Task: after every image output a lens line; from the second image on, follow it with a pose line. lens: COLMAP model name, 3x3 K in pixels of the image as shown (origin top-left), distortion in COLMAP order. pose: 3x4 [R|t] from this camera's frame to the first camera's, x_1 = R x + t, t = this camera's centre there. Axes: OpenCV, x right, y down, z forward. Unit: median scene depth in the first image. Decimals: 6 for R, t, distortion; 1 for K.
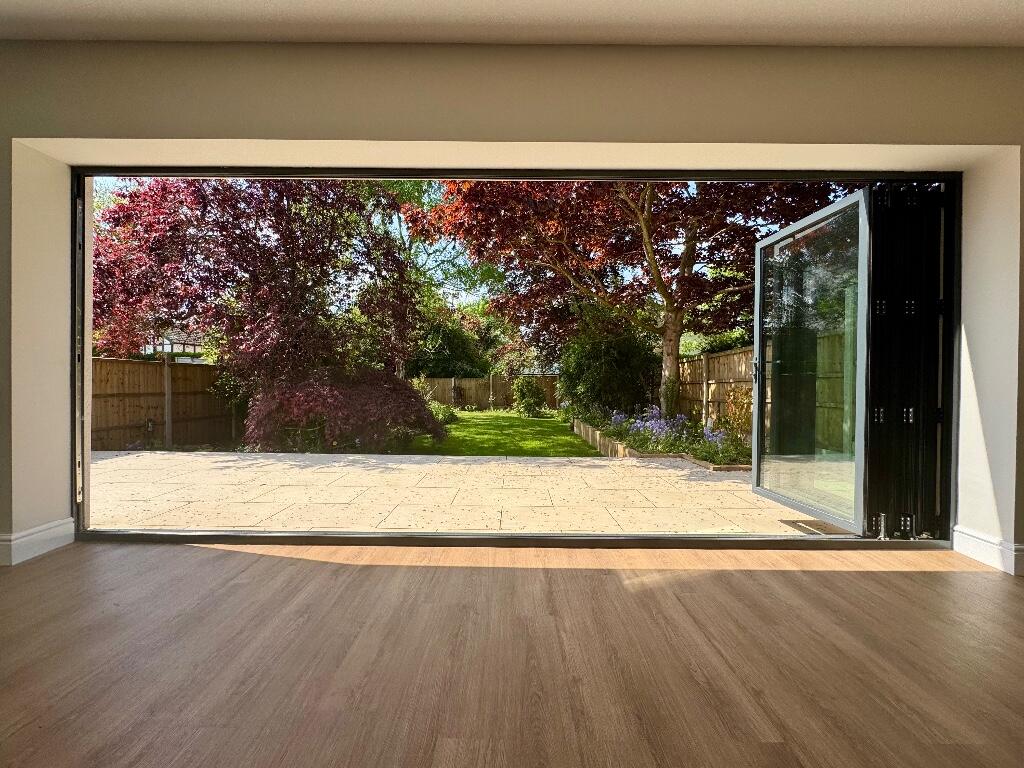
lens RADIAL K [[409.0, 0, 511.6], [0, 409.0, 383.0], [0, 0, 1]] dist [-0.002192, -0.000139]
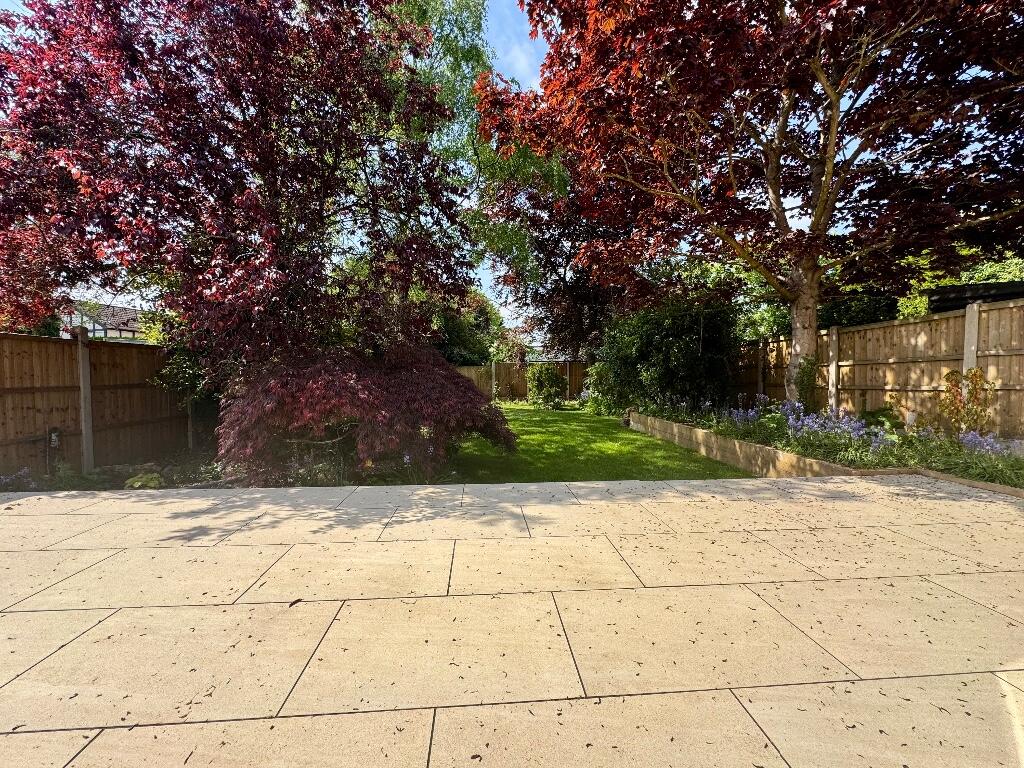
lens RADIAL K [[409.0, 0, 511.1], [0, 409.0, 387.9], [0, 0, 1]] dist [-0.002192, -0.000139]
pose [[0.996666, -0.012995, 0.080552, -0.221721], [0.010040, 0.999265, 0.036986, 0.009495], [-0.080974, -0.036054, 0.996064, 0.305485]]
